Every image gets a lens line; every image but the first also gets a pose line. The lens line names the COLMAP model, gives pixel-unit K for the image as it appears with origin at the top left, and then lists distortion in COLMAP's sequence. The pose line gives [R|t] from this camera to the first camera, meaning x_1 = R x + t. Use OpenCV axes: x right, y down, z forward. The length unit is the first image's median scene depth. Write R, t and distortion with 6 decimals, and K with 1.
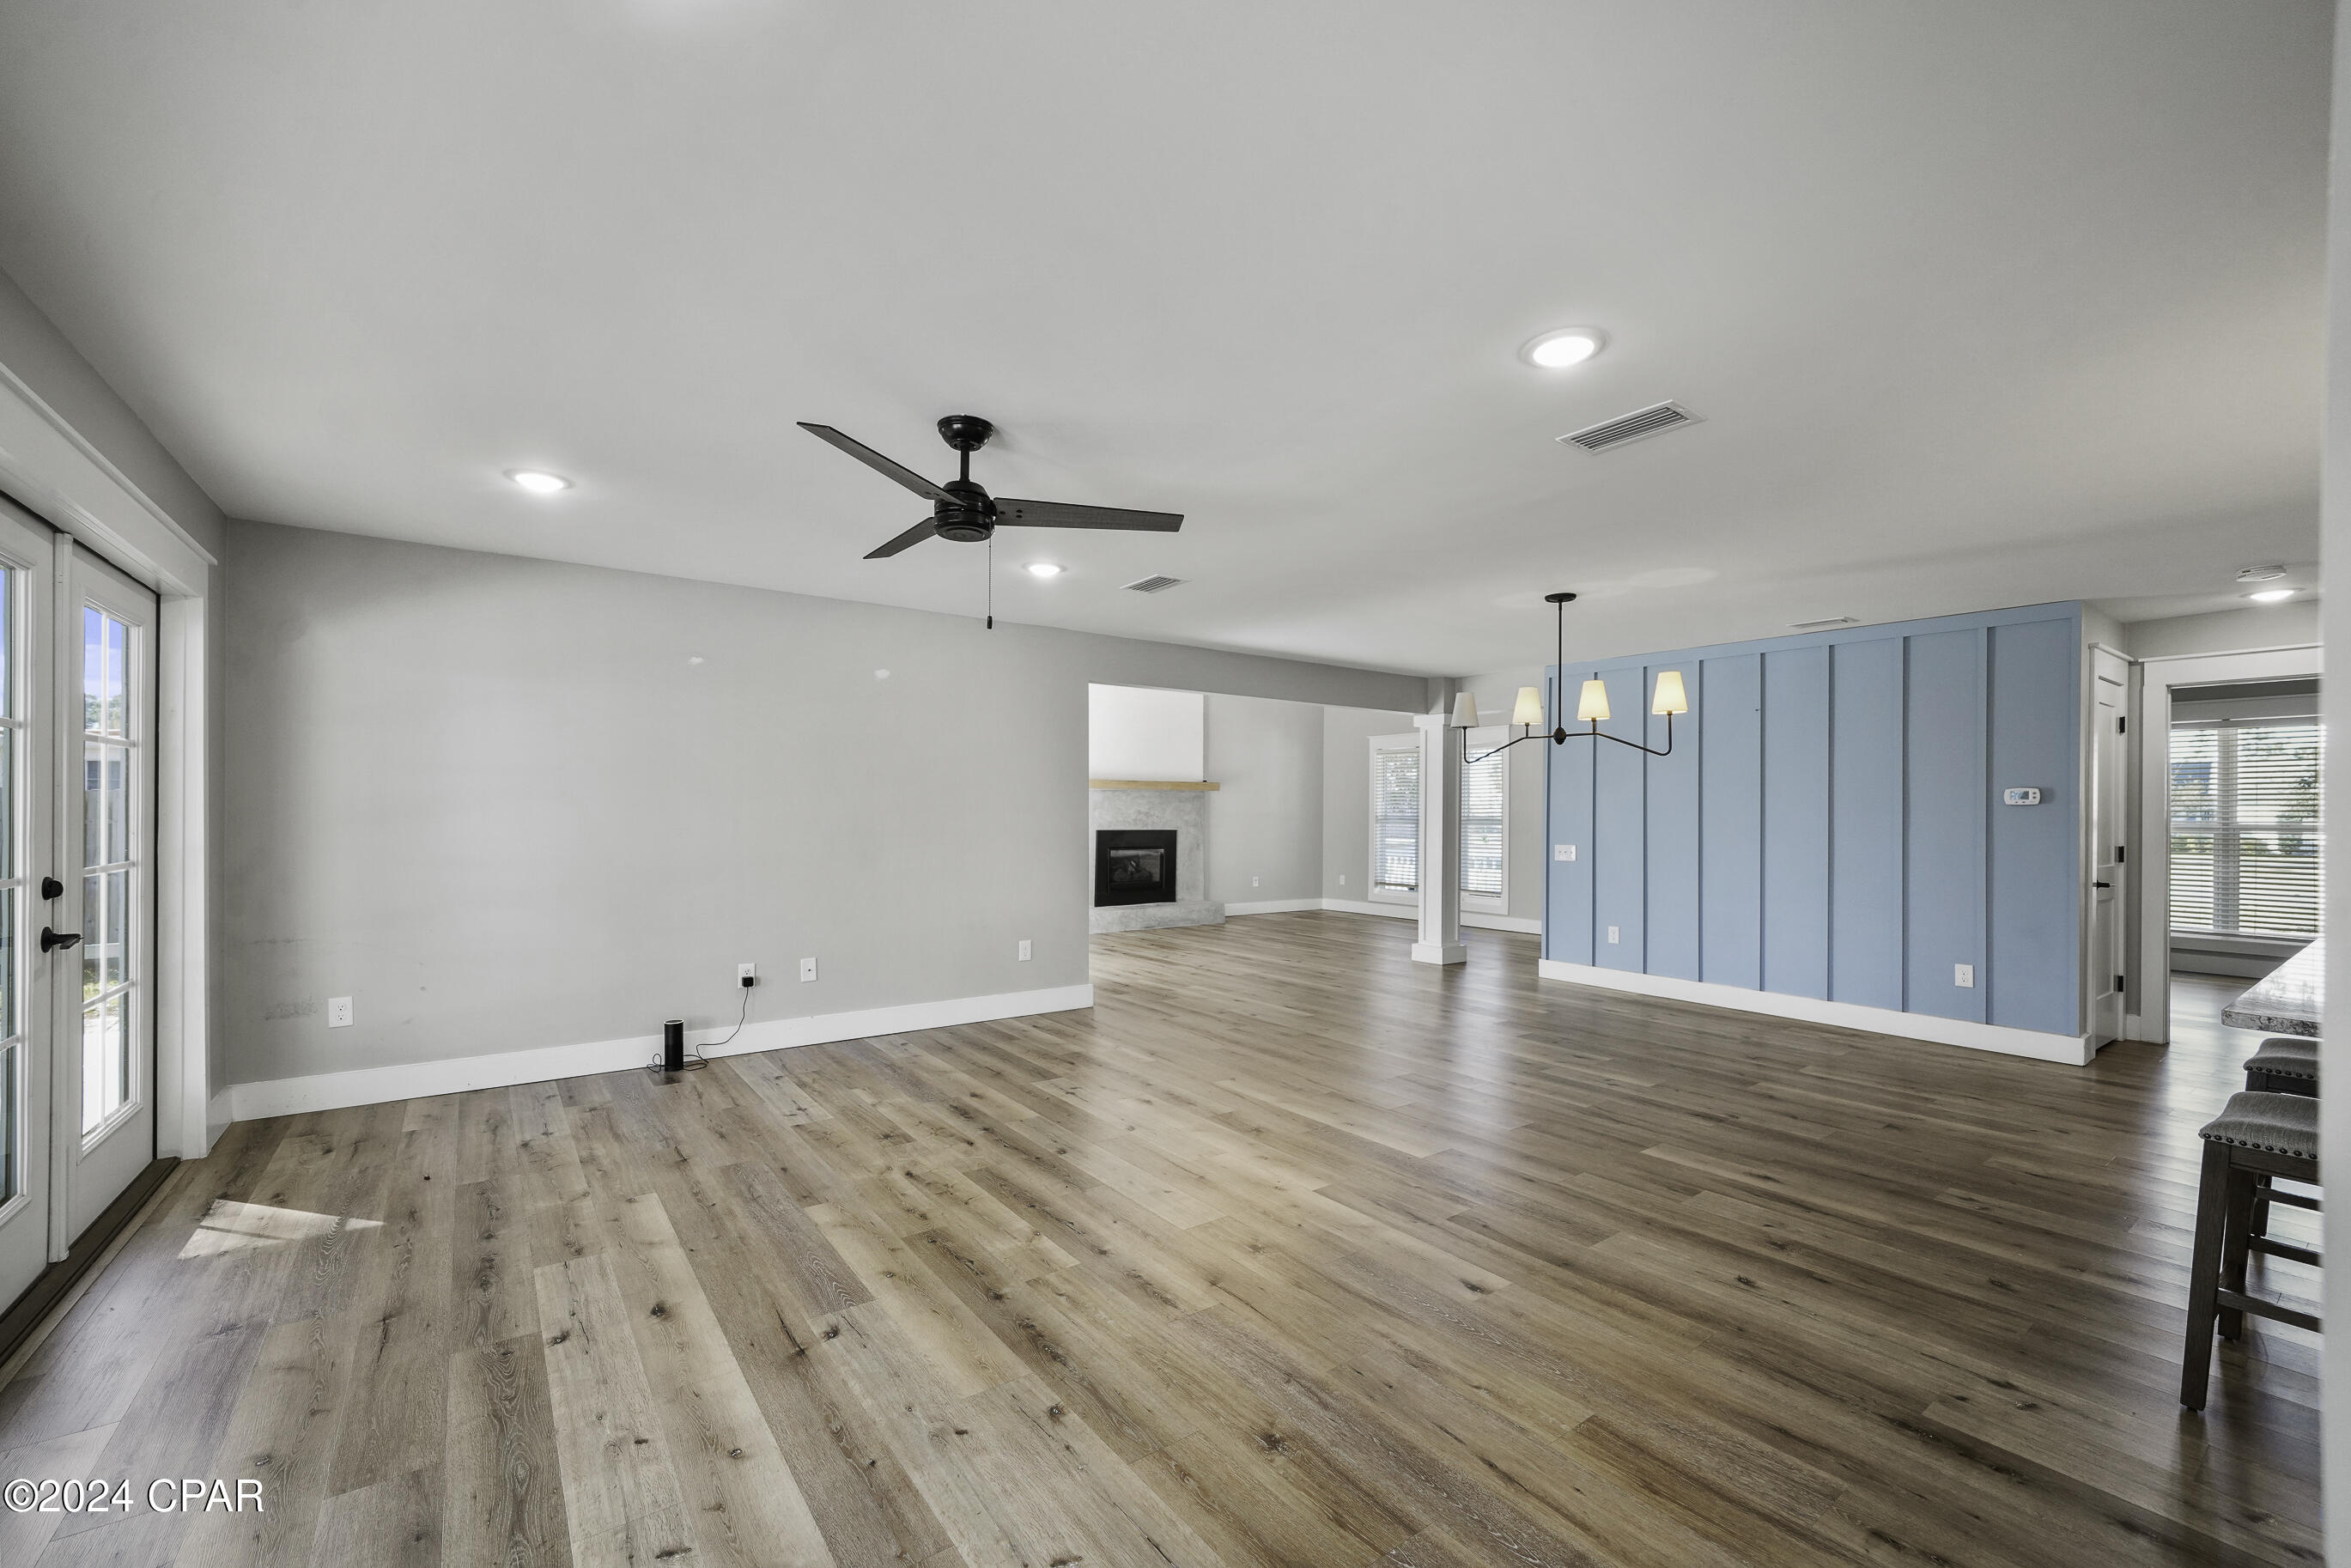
lens RADIAL K [[948.2, 0, 1167.7], [0, 948.2, 814.1], [0, 0, 1]] dist [-0.004620, 0.002010]
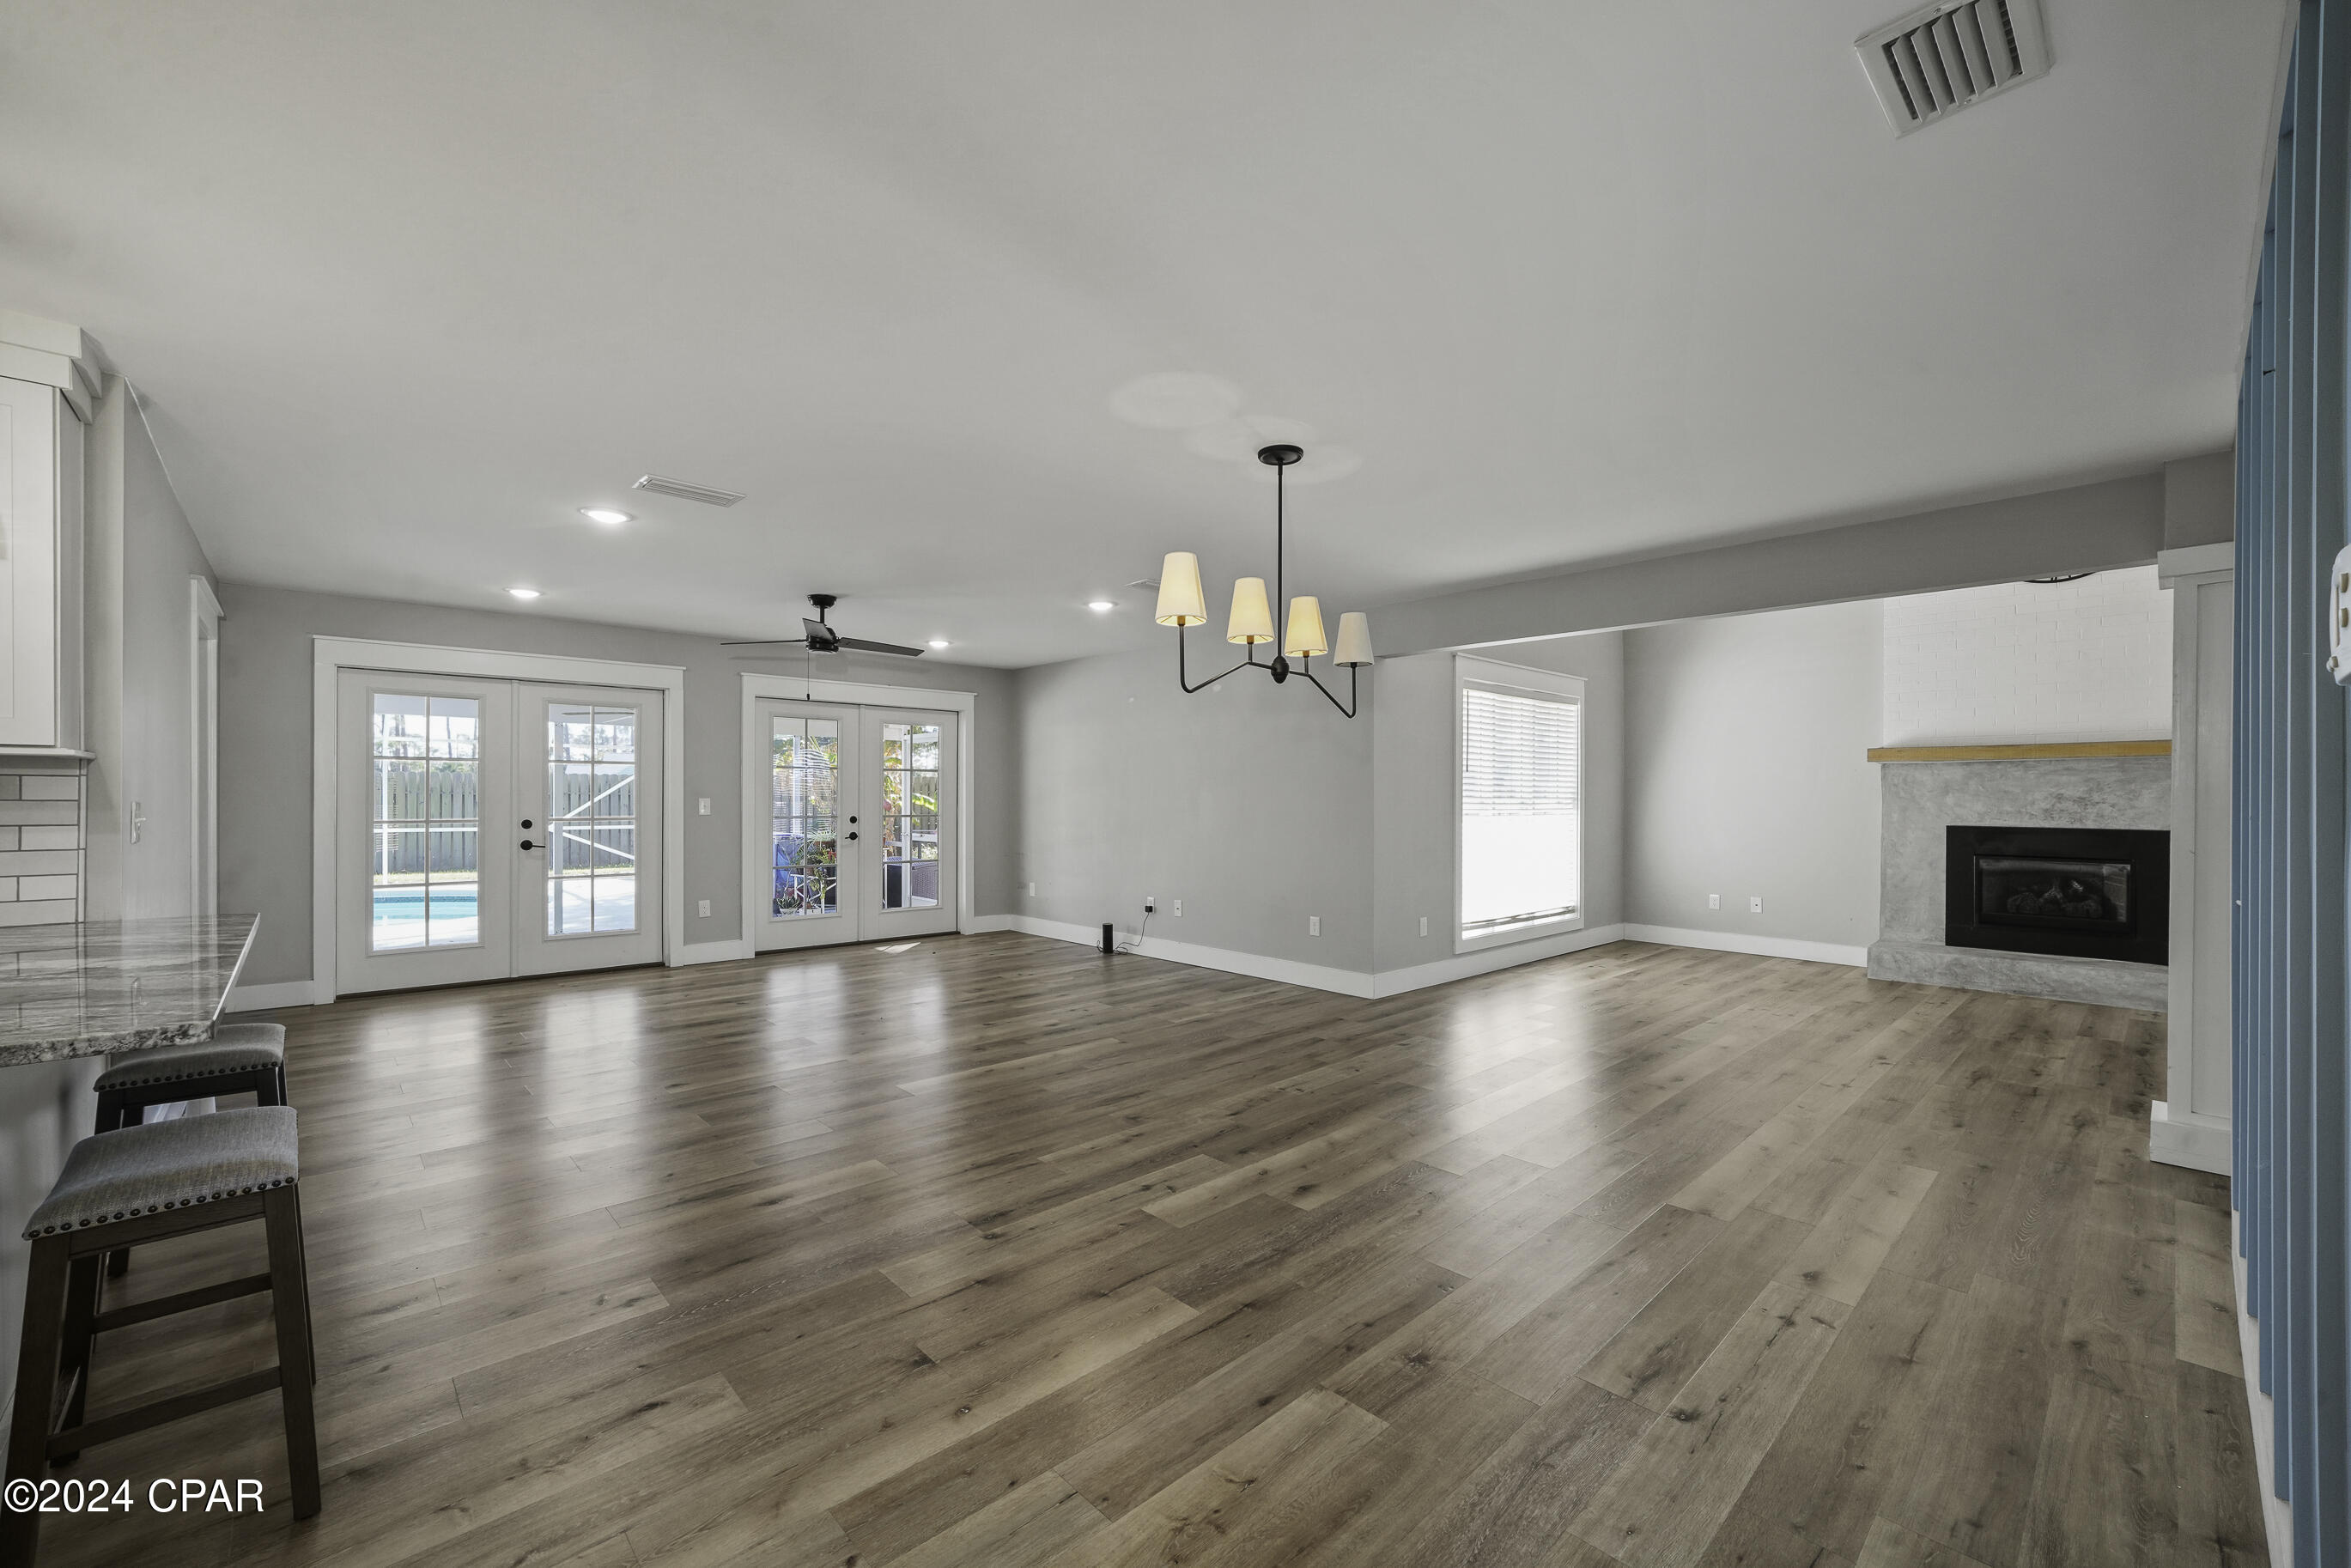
lens RADIAL K [[948.2, 0, 1169.8], [0, 948.2, 800.3], [0, 0, 1]] dist [-0.004620, 0.002010]
pose [[0.116461, -0.000657, -0.993195, 1.097307], [-0.004960, 0.999987, -0.001243, 0.006840], [0.993183, 0.005071, 0.116456, 0.892376]]
